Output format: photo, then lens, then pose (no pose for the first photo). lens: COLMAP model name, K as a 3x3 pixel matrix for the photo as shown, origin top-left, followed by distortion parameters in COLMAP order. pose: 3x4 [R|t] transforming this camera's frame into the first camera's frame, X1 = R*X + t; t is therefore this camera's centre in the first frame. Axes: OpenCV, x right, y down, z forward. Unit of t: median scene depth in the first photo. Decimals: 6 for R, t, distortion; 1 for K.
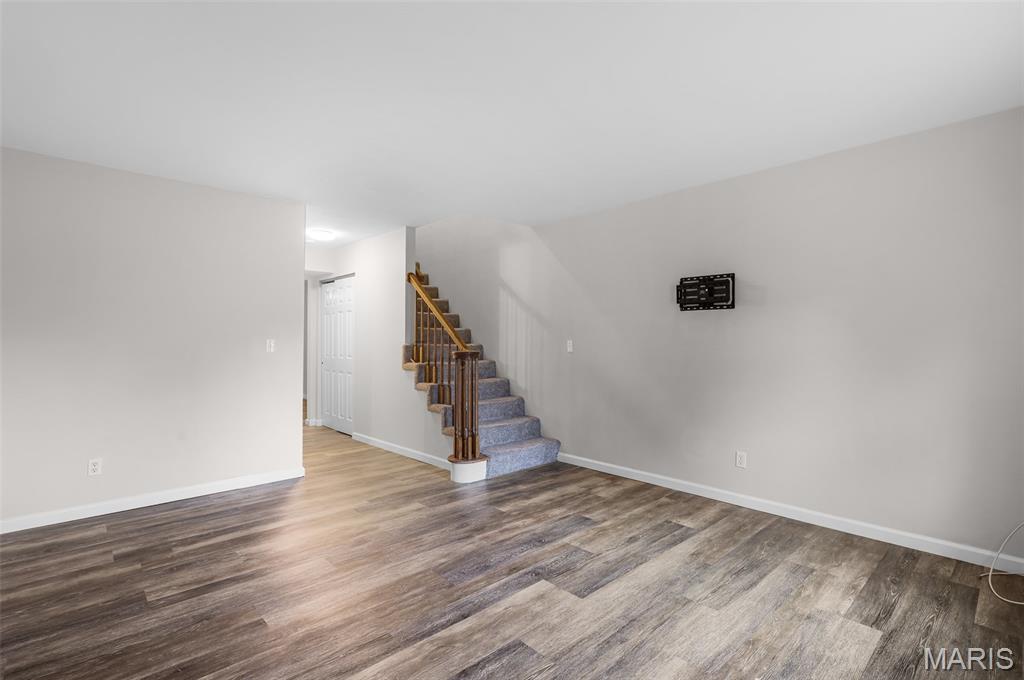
lens RADIAL K [[475.4, 0, 513.4], [0, 475.4, 340.4], [0, 0, 1]] dist [0.001511, 0.000926]
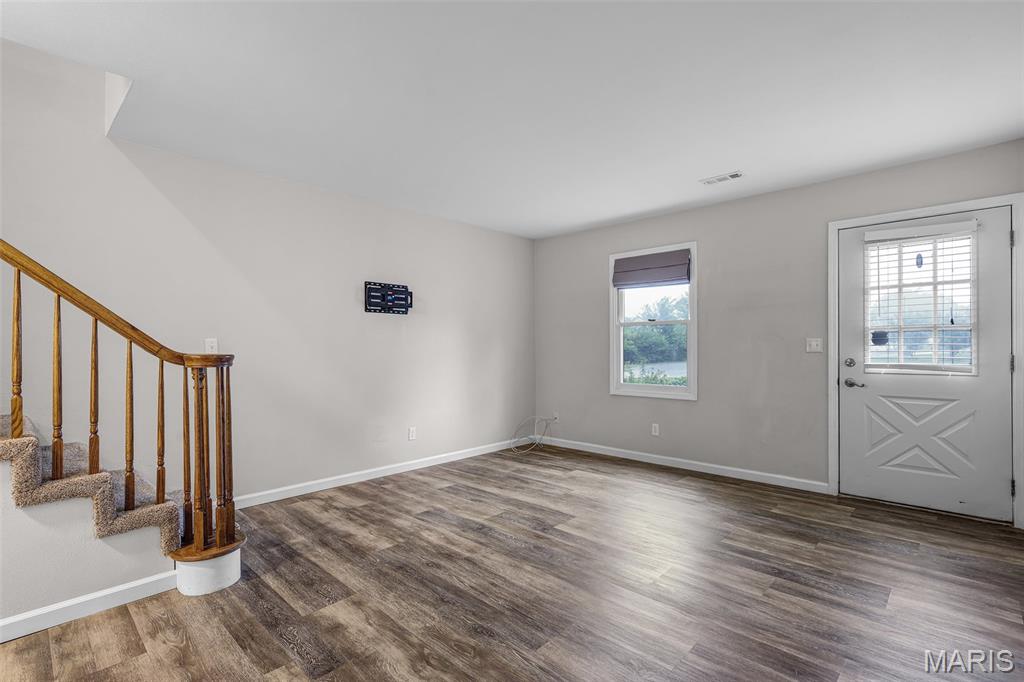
lens RADIAL K [[475.4, 0, 510.7], [0, 475.4, 346.2], [0, 0, 1]] dist [0.001511, 0.000926]
pose [[-0.058434, 0.003142, 0.998286, -0.846869], [0.001722, 0.999994, -0.003046, 0.021788], [-0.998290, 0.001541, -0.058439, 0.849317]]
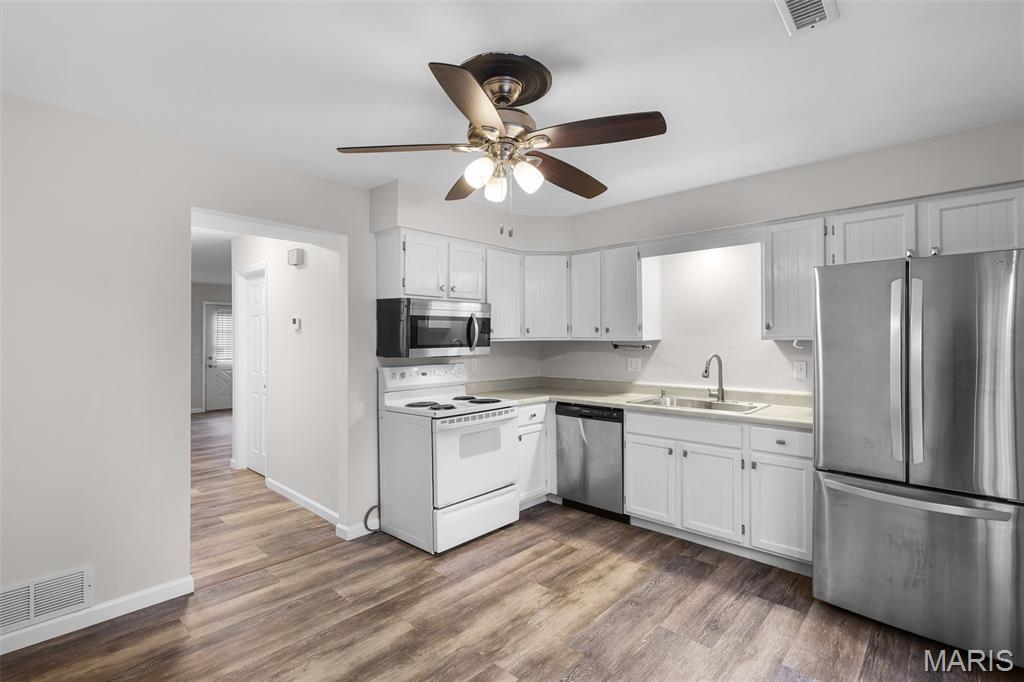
lens RADIAL K [[475.4, 0, 511.9], [0, 475.4, 342.0], [0, 0, 1]] dist [0.001511, 0.000926]
pose [[-0.996937, -0.000998, -0.078208, -1.099866], [-0.000799, 0.999996, -0.002576, -0.005088], [0.078210, -0.002505, -0.996934, 1.920939]]
